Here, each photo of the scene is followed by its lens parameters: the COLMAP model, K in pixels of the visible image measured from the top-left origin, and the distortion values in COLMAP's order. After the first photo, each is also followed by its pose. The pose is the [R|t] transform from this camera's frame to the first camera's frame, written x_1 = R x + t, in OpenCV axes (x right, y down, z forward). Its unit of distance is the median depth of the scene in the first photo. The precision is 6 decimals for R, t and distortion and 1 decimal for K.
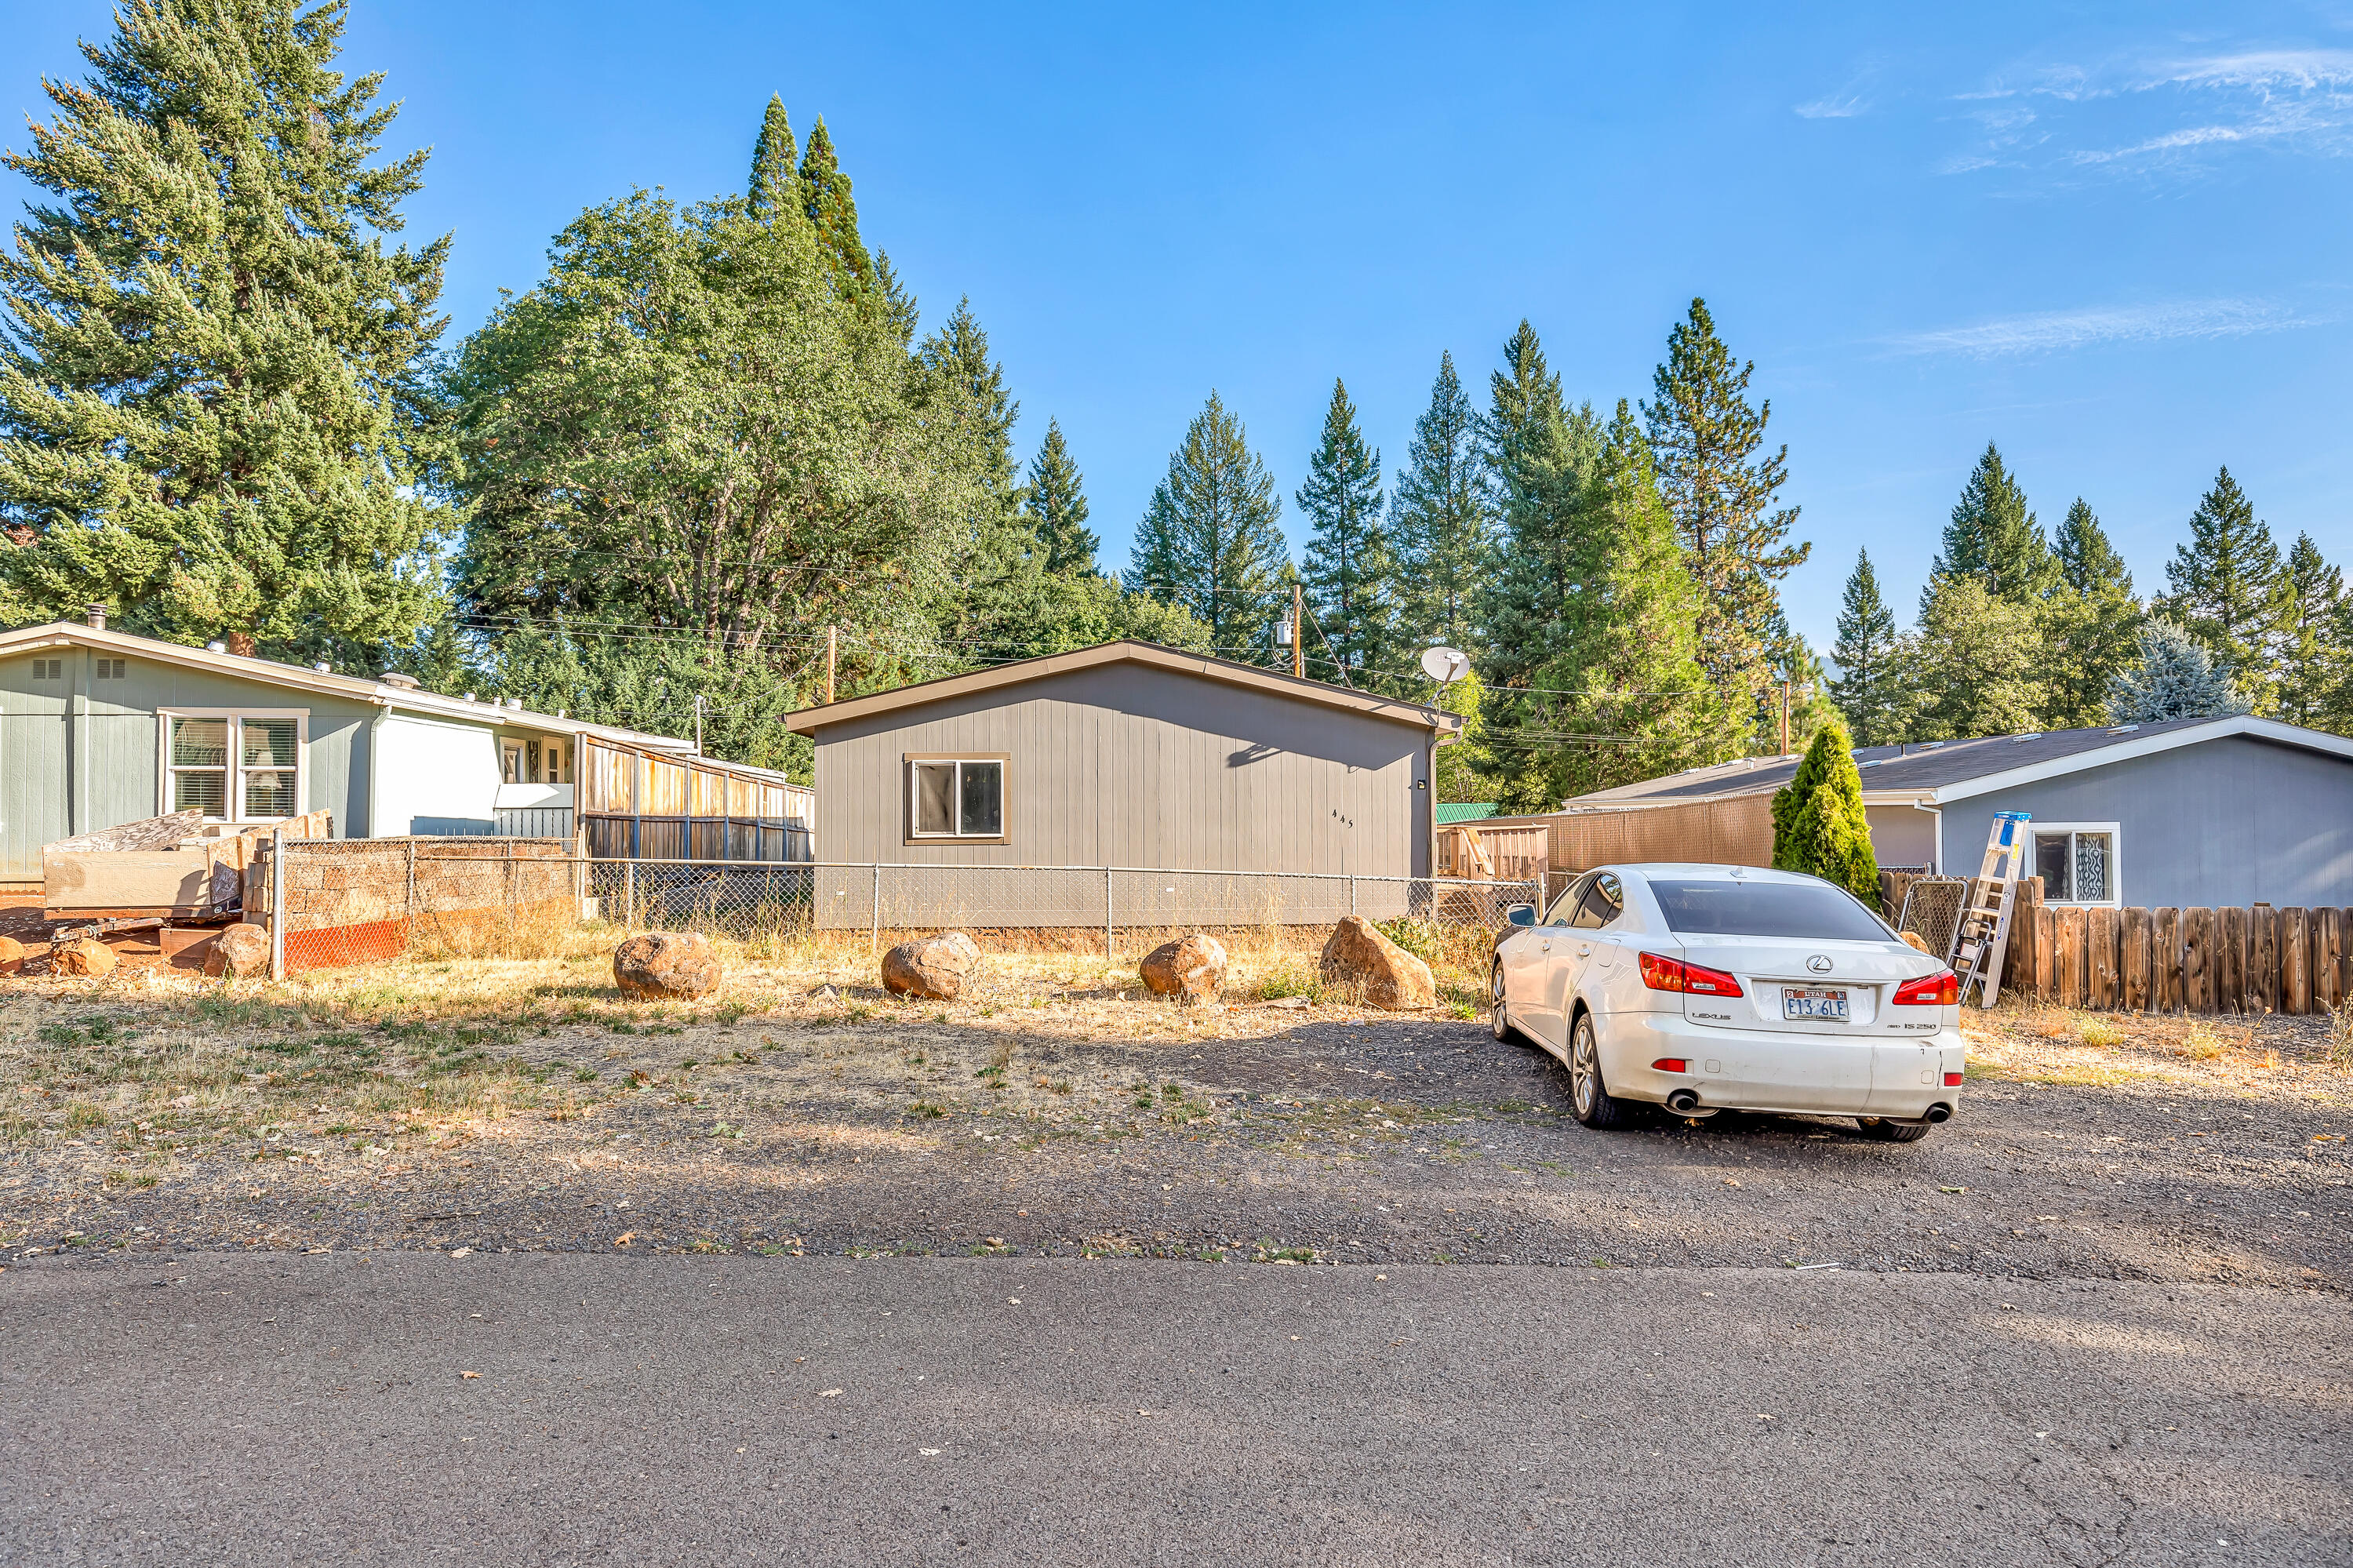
lens RADIAL K [[1368.3, 0, 1168.9], [0, 1368.3, 802.8], [0, 0, 1]] dist [0.012636, -0.000426]
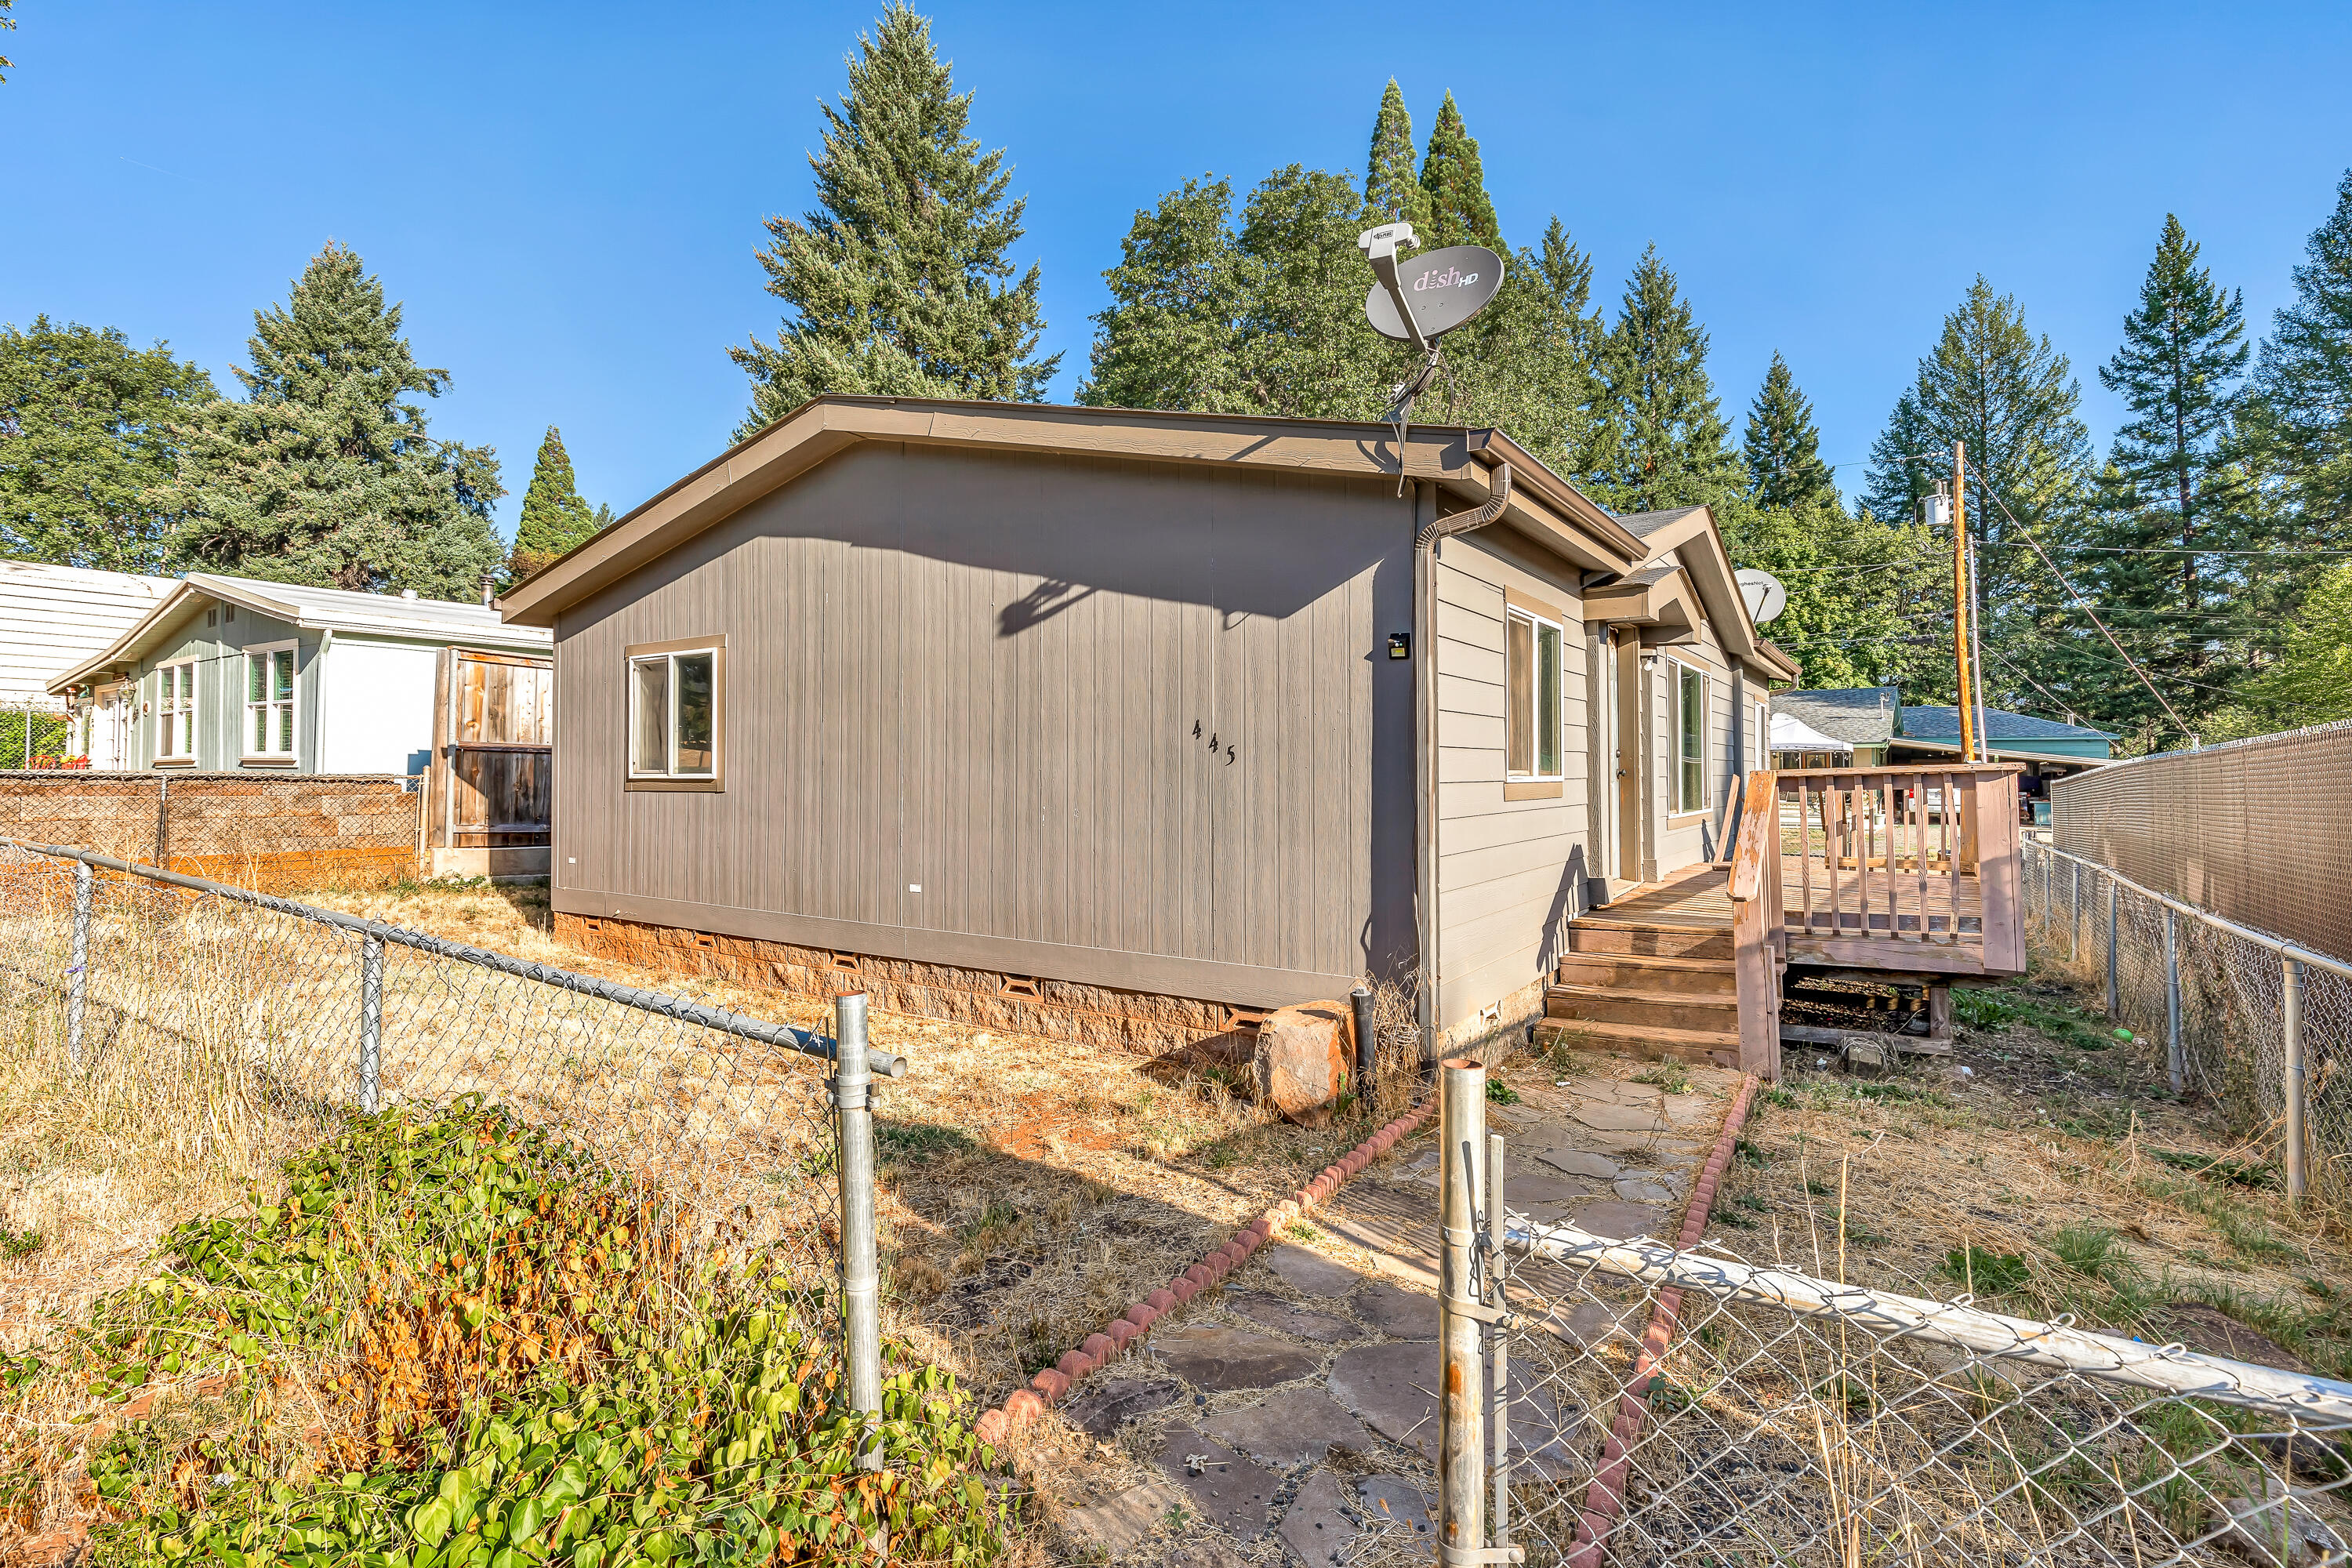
lens RADIAL K [[1100.5, 0, 1167.7], [0, 1100.5, 749.4], [0, 0, 1]] dist [0.010383, -0.002325]
pose [[0.788977, -0.006523, -0.614388, 0.090201], [0.003264, 0.999974, -0.006426, 0.004453], [0.614414, 0.003064, 0.788978, 0.208303]]
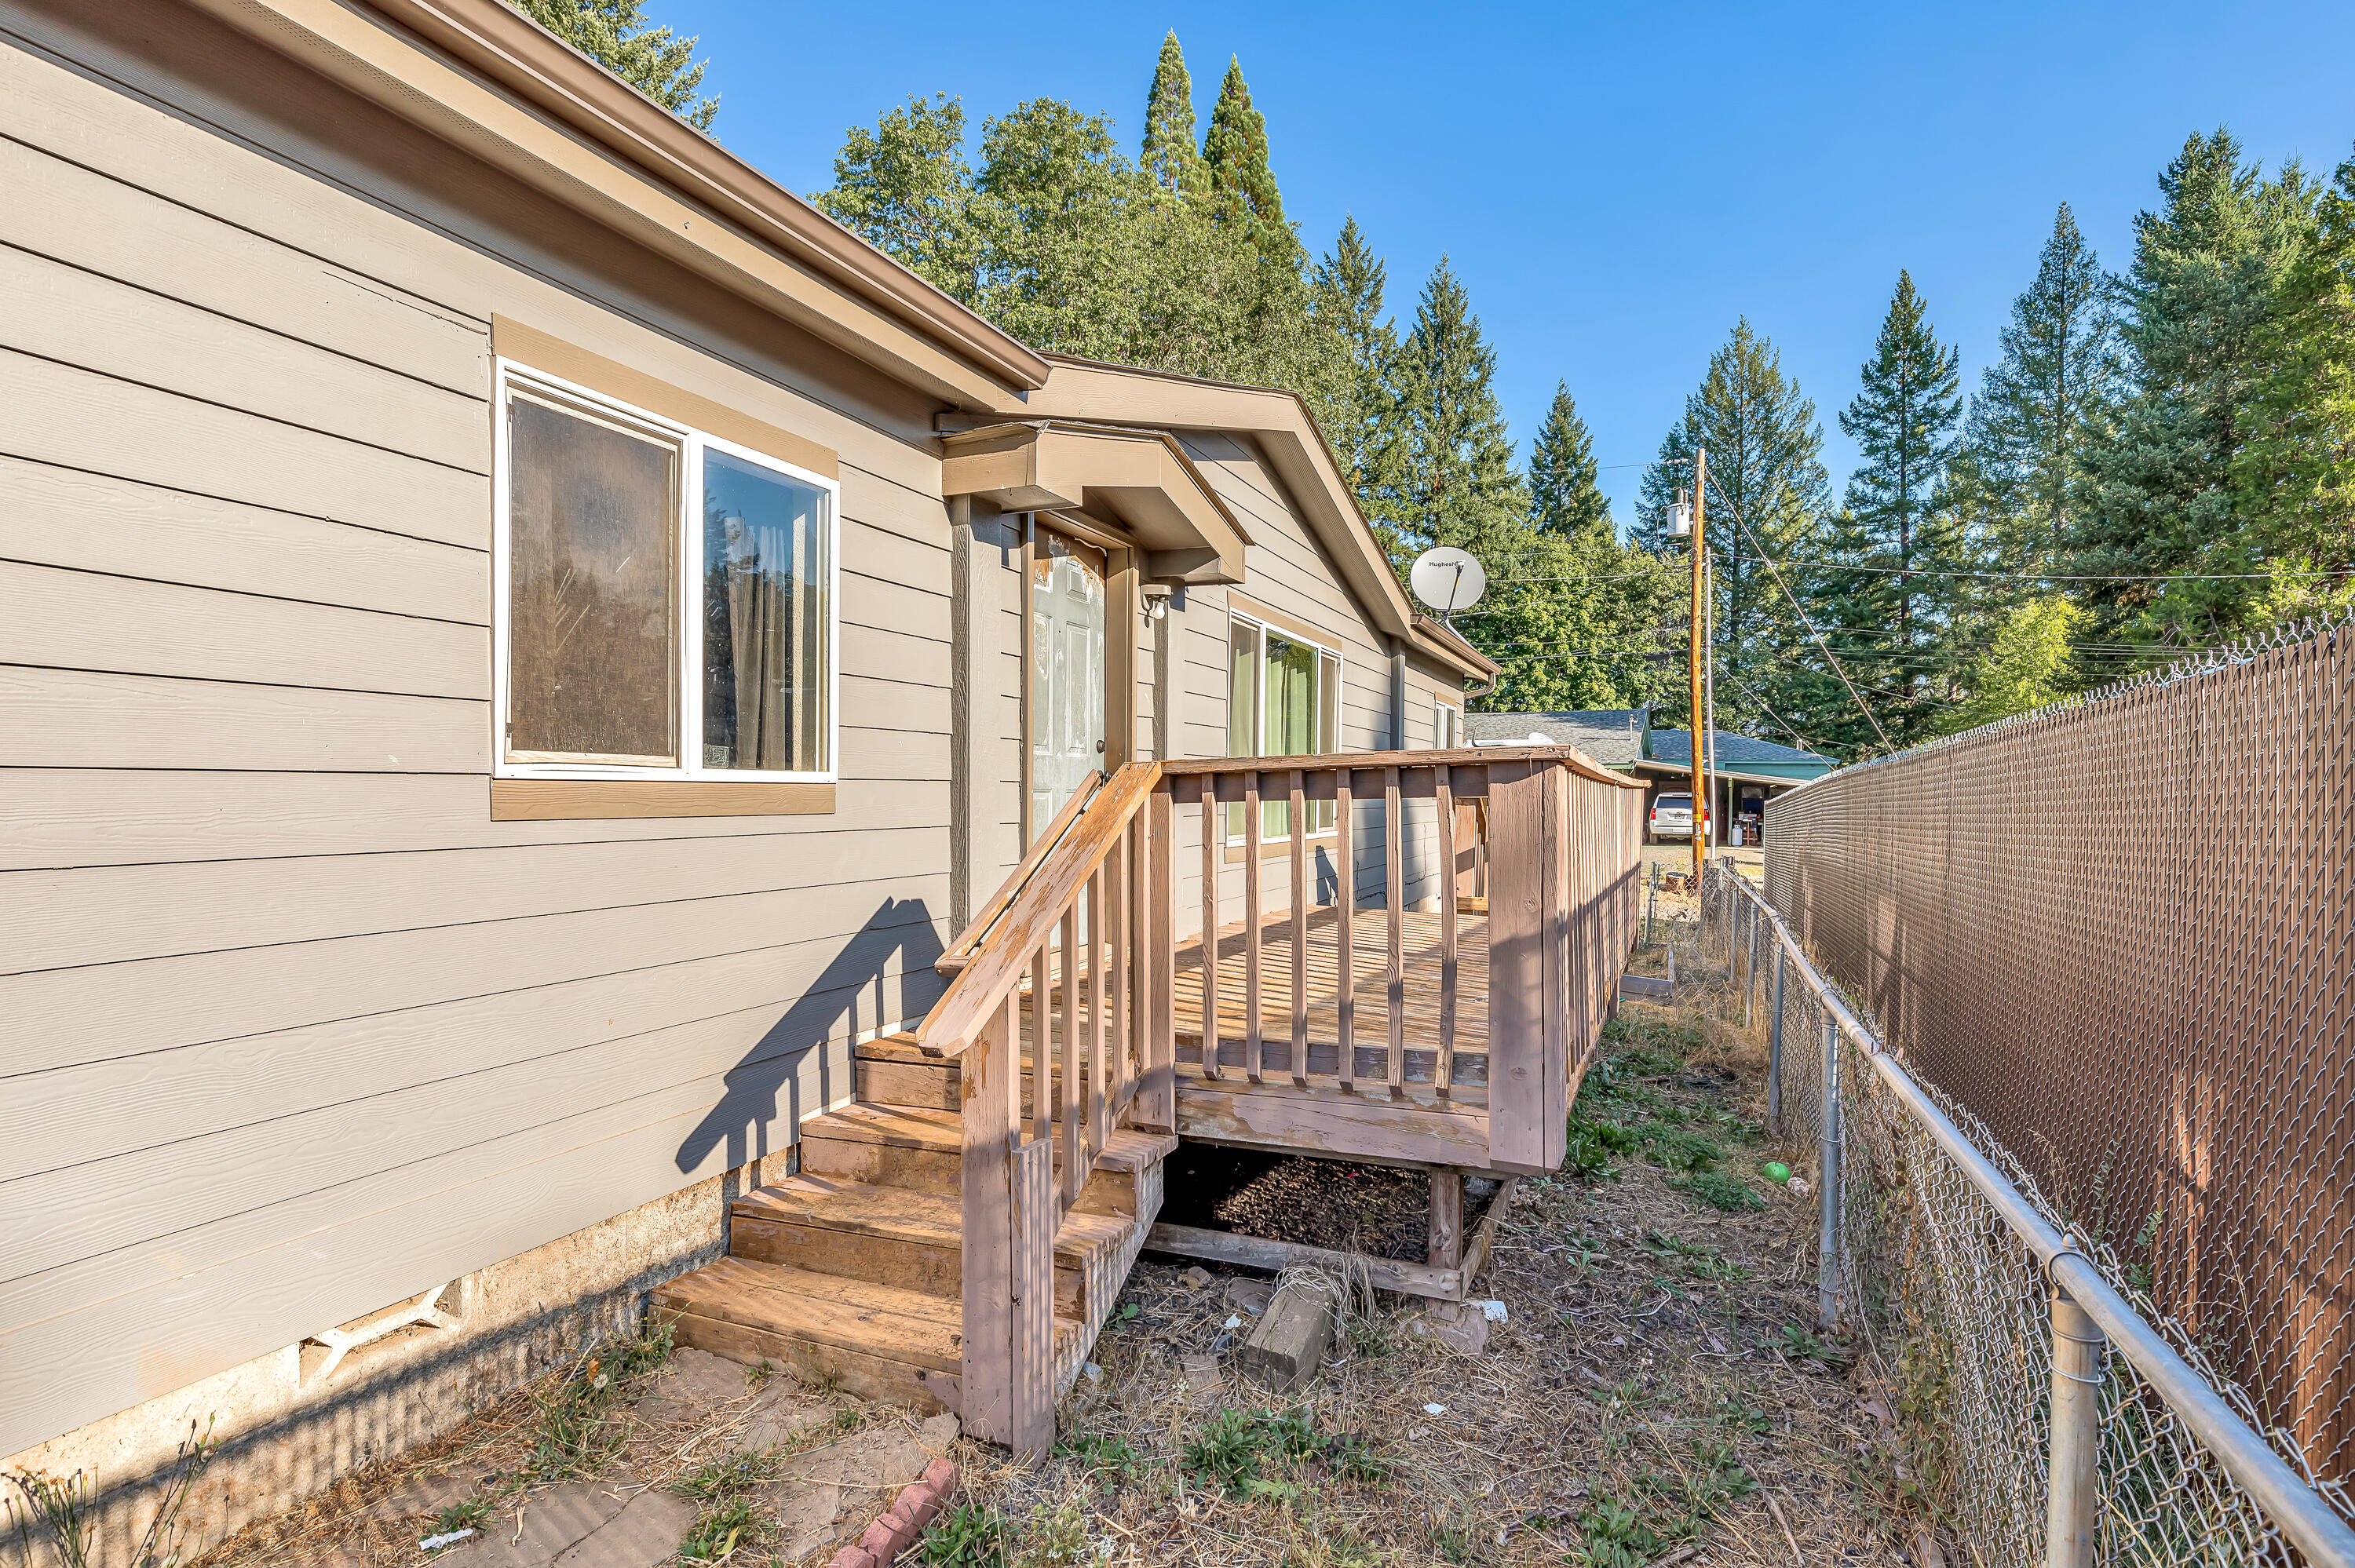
lens RADIAL K [[1101.8, 0, 1186.7], [0, 1101.8, 820.6], [0, 0, 1]] dist [0.010383, -0.002325]
pose [[0.883004, 0.027054, -0.468586, 0.097136], [-0.008691, 0.999109, 0.041307, 0.006541], [0.469286, -0.032402, 0.882452, 0.277229]]
